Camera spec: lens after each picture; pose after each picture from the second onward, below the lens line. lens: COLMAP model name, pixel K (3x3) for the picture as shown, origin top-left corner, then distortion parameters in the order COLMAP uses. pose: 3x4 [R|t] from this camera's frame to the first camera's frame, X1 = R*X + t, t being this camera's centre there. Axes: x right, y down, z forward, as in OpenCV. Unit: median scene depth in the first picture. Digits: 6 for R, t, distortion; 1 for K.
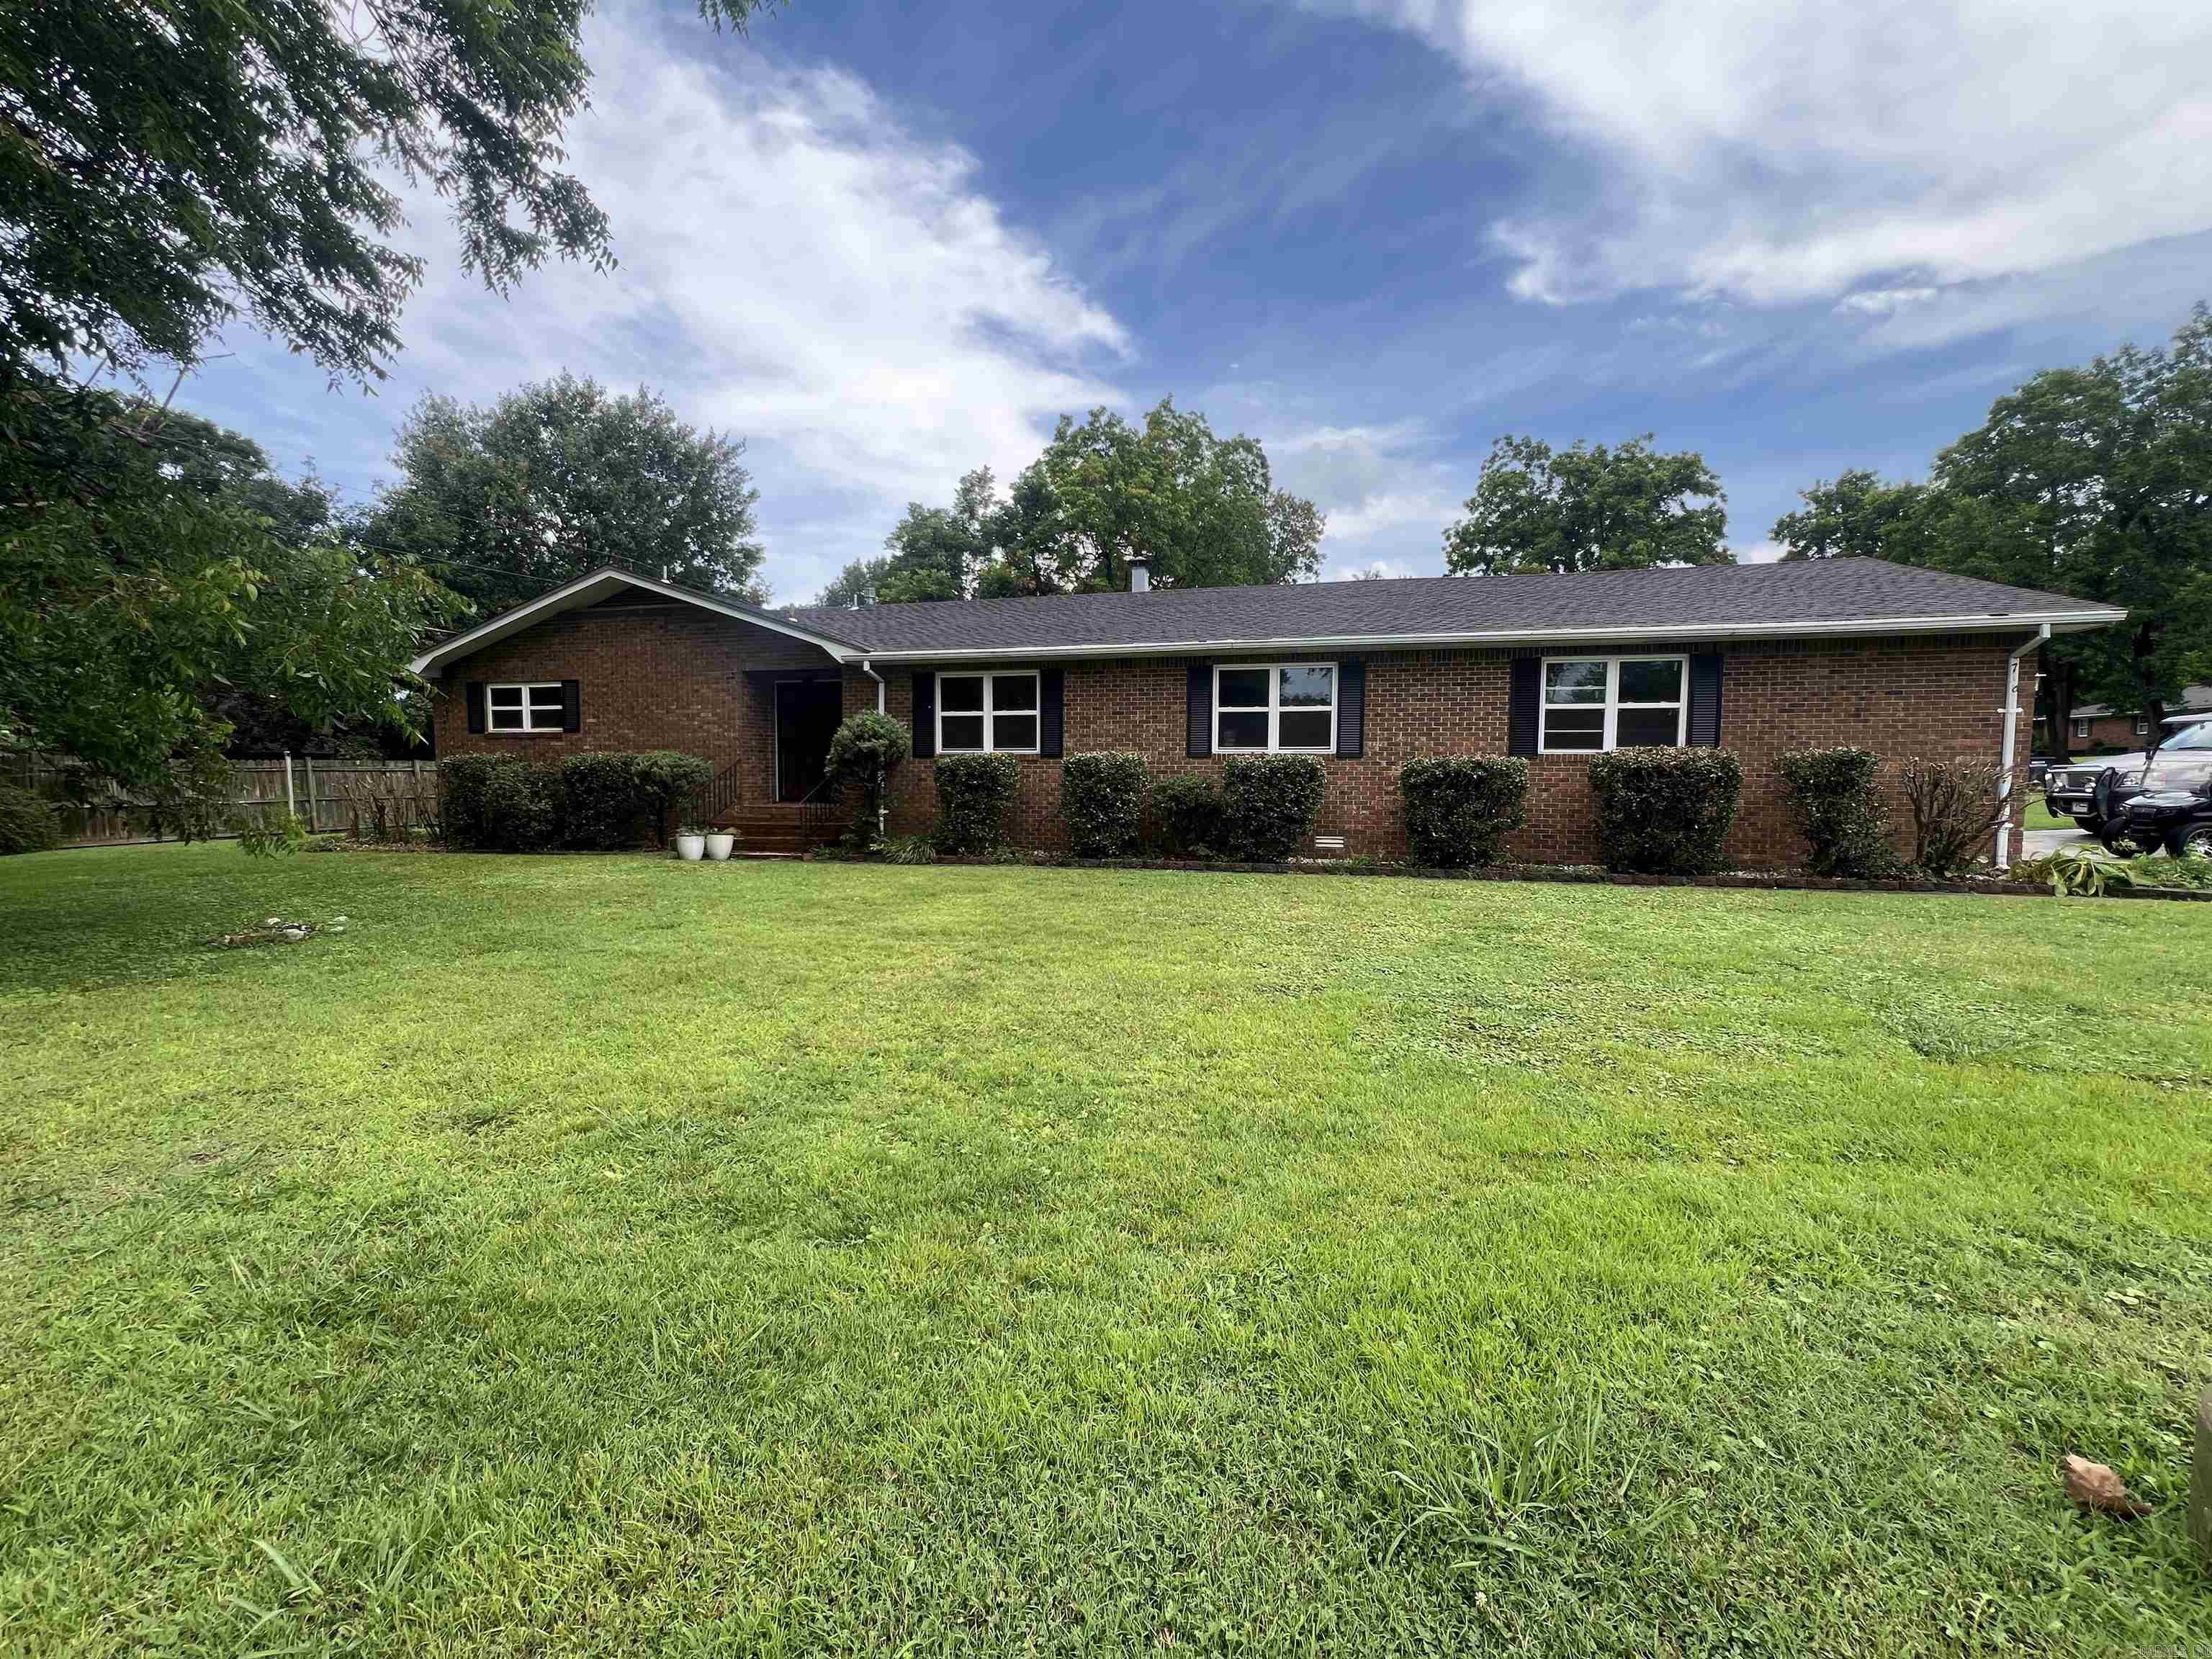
lens RADIAL K [[885.7, 0, 1116.1], [0, 885.7, 844.6], [0, 0, 1]] dist [-0.001727, 0.000294]
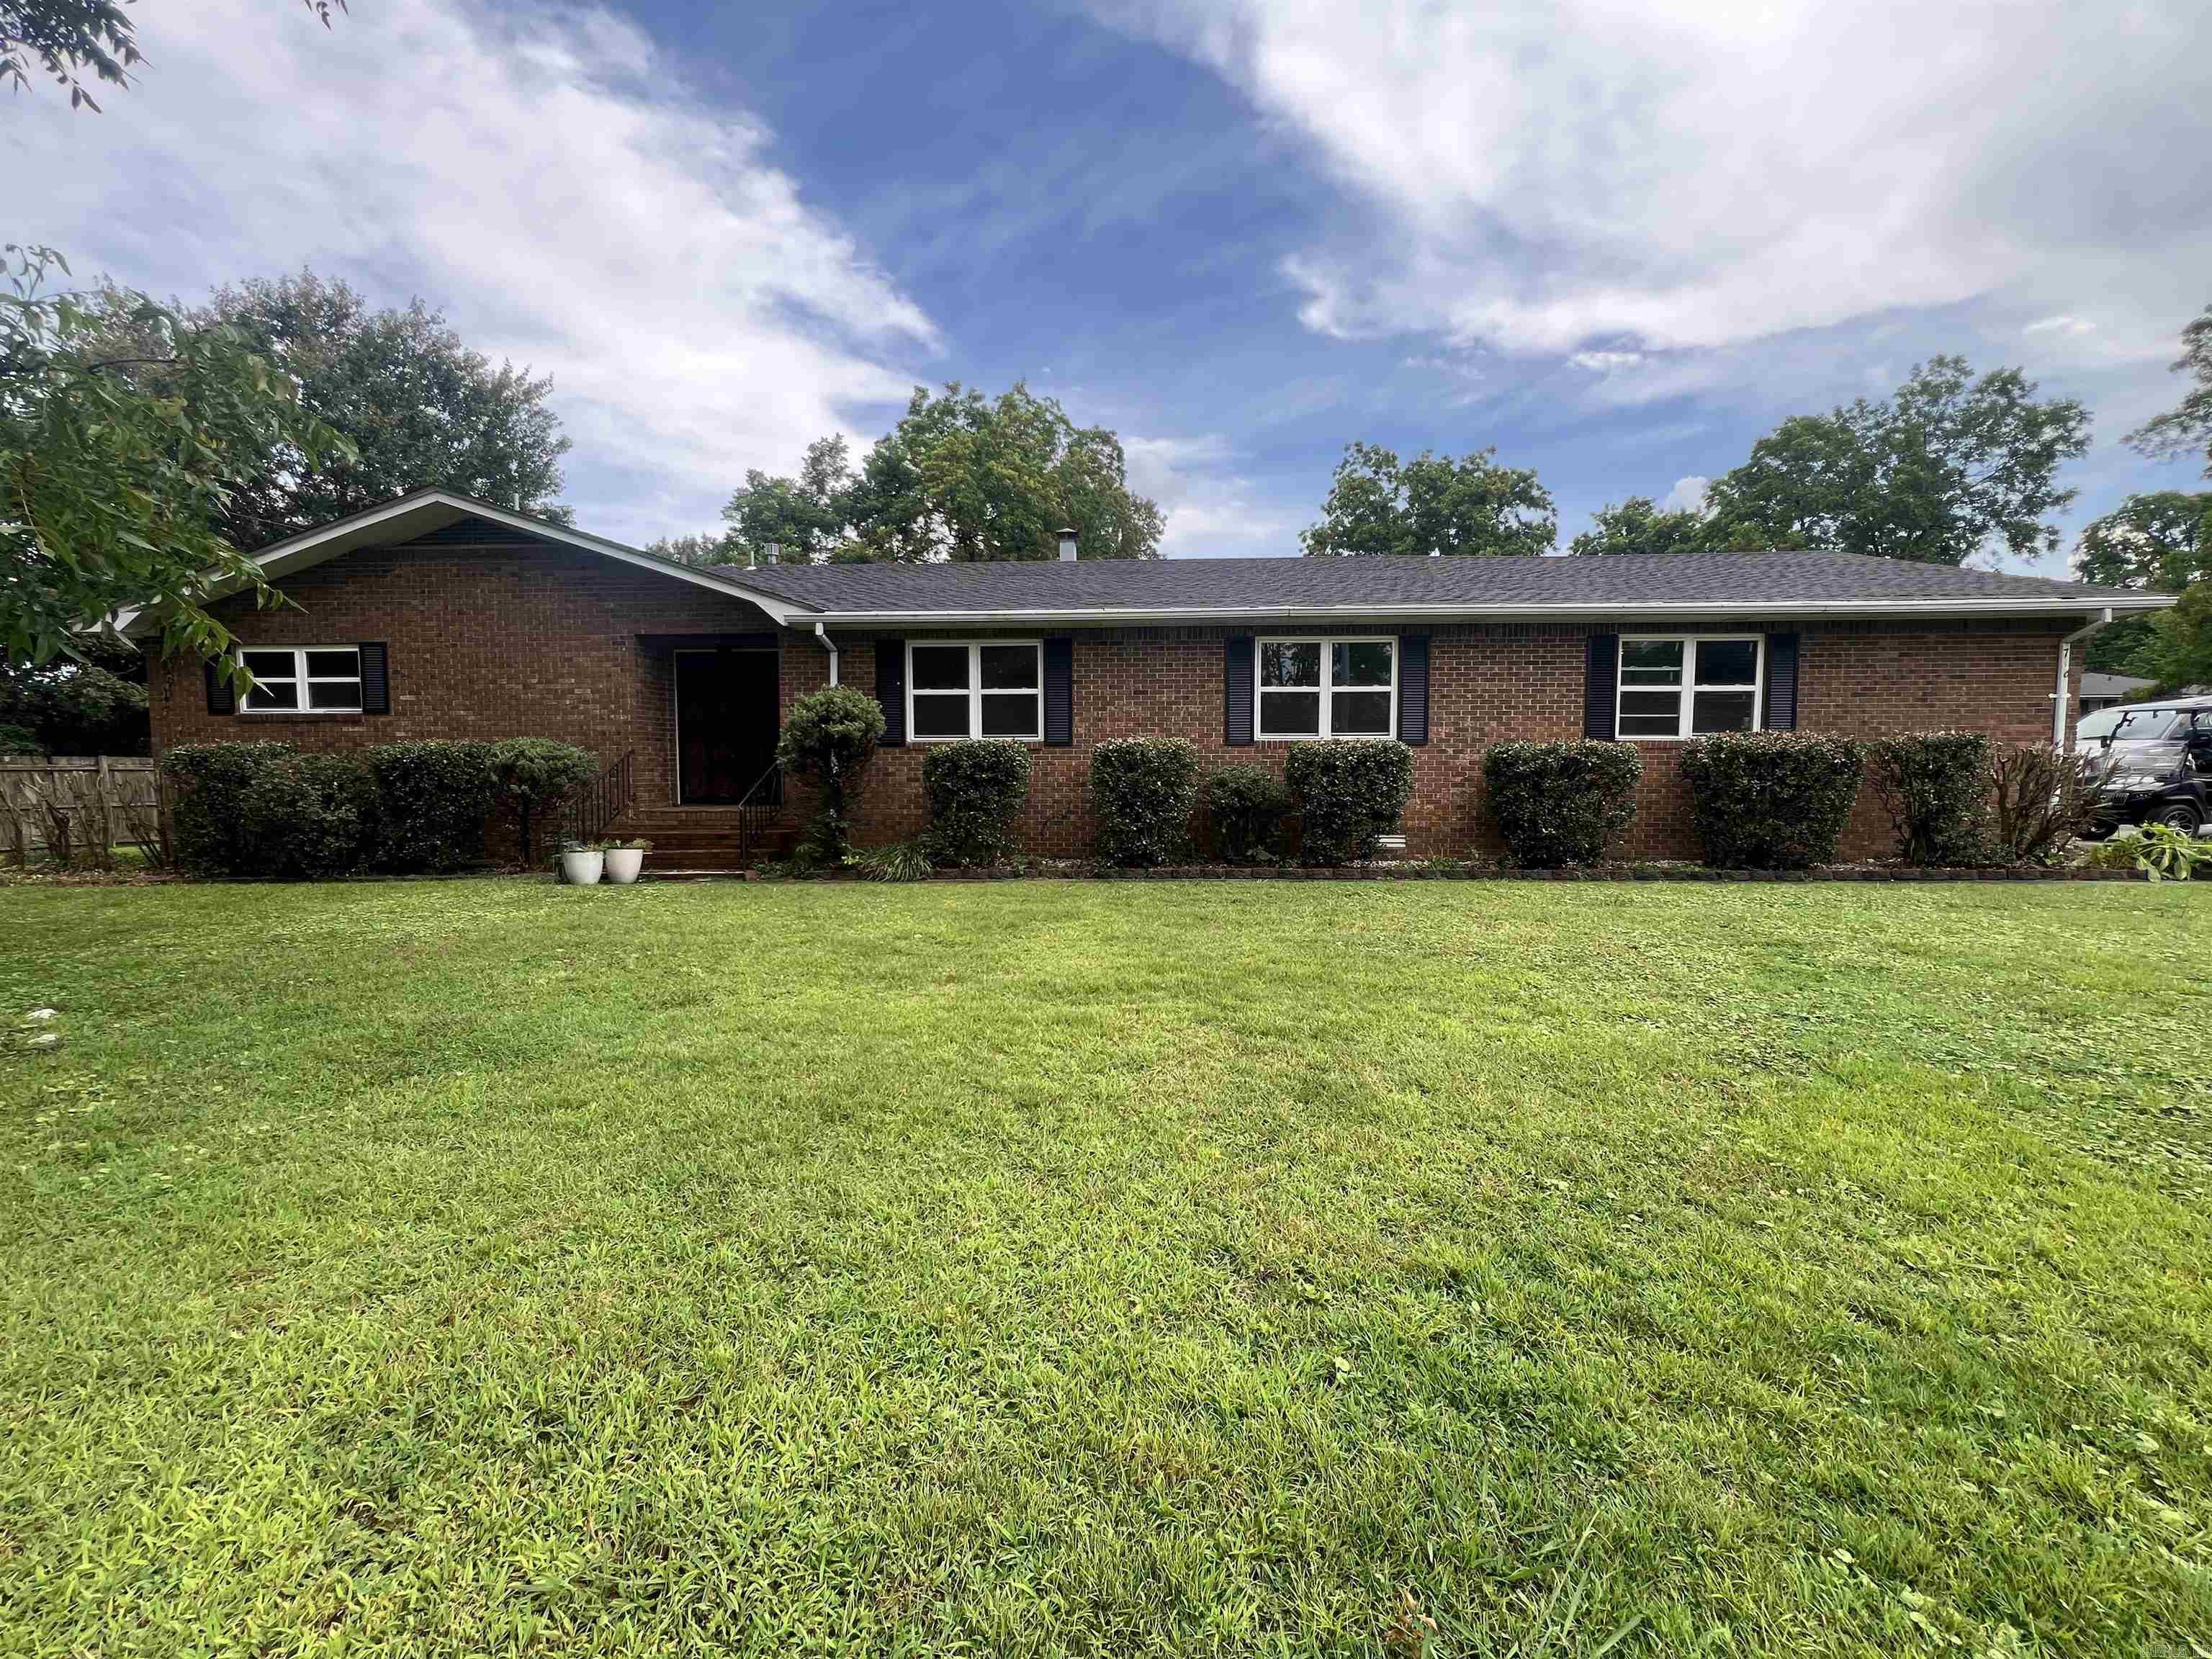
lens RADIAL K [[885.7, 0, 1114.4], [0, 885.7, 838.7], [0, 0, 1]] dist [-0.001727, 0.000294]
pose [[0.979800, -0.020634, 0.198911, -0.080805], [0.022033, 0.999746, -0.004826, -0.002941], [-0.198761, 0.009111, 0.980006, 0.079512]]
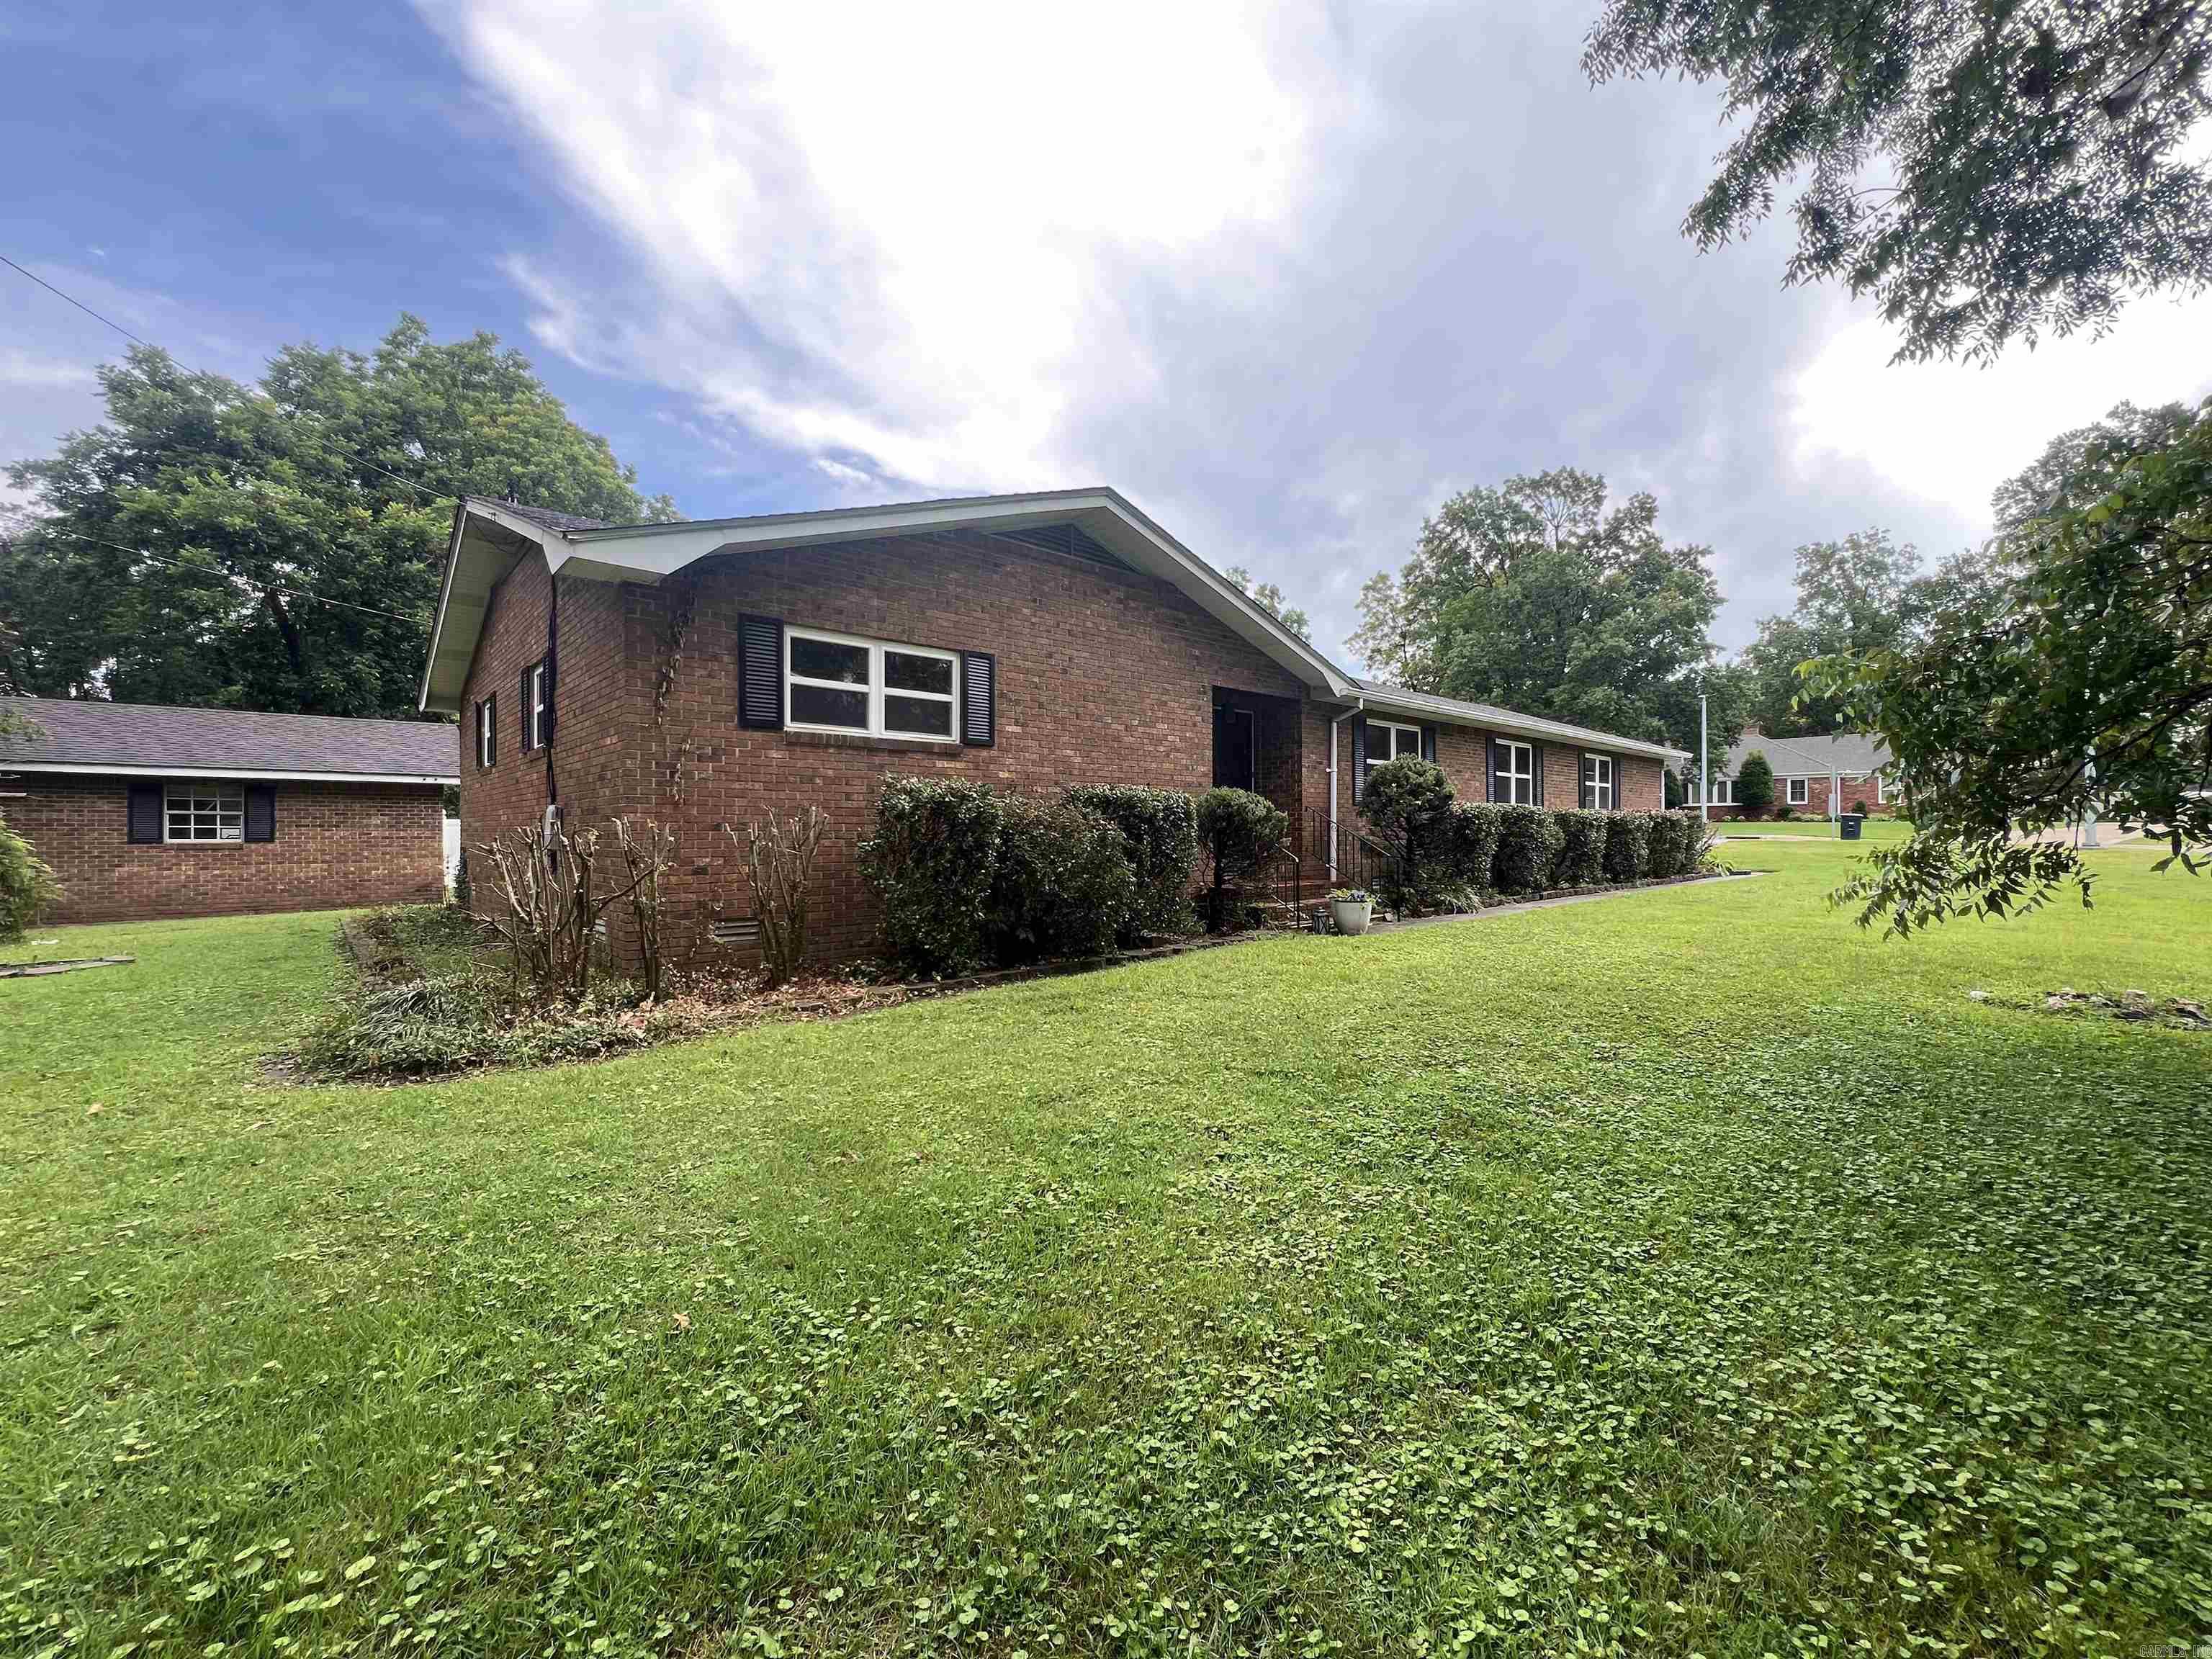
lens RADIAL K [[885.7, 0, 1100.7], [0, 885.7, 829.0], [0, 0, 1]] dist [-0.001727, 0.000294]
pose [[0.555376, -0.001613, 0.831598, -0.509132], [0.072643, 0.996270, -0.046582, -0.021612], [-0.828420, 0.086281, 0.553422, 0.313440]]
